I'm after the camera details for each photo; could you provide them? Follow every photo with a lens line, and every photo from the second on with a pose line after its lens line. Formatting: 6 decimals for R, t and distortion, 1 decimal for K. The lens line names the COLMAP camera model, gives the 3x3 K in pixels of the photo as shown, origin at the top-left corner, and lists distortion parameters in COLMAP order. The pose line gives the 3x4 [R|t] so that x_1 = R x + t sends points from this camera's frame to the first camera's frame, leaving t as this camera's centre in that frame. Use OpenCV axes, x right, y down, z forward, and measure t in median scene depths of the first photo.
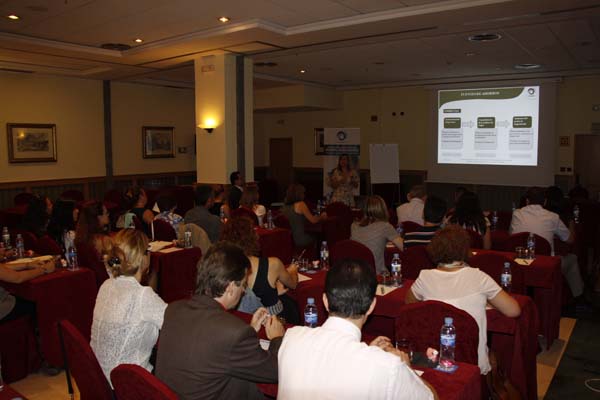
lens RADIAL K [[524.1, 0, 304.6], [0, 524.1, 199.7], [0, 0, 1]] dist [-0.093583, 0.036406]
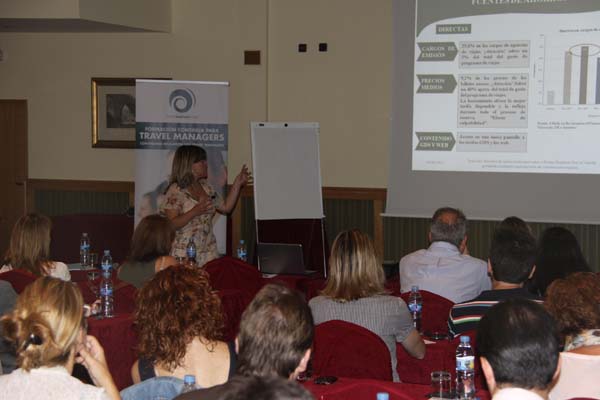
lens RADIAL K [[1478.3, 0, 296.3], [0, 1478.3, 204.0], [0, 0, 1]] dist [0.808856, 0.000000]
pose [[0.975739, 0.000894, 0.218934, -0.092320], [0.009887, 0.998792, -0.048143, 0.012102], [-0.218713, 0.049139, 0.974551, -0.122644]]
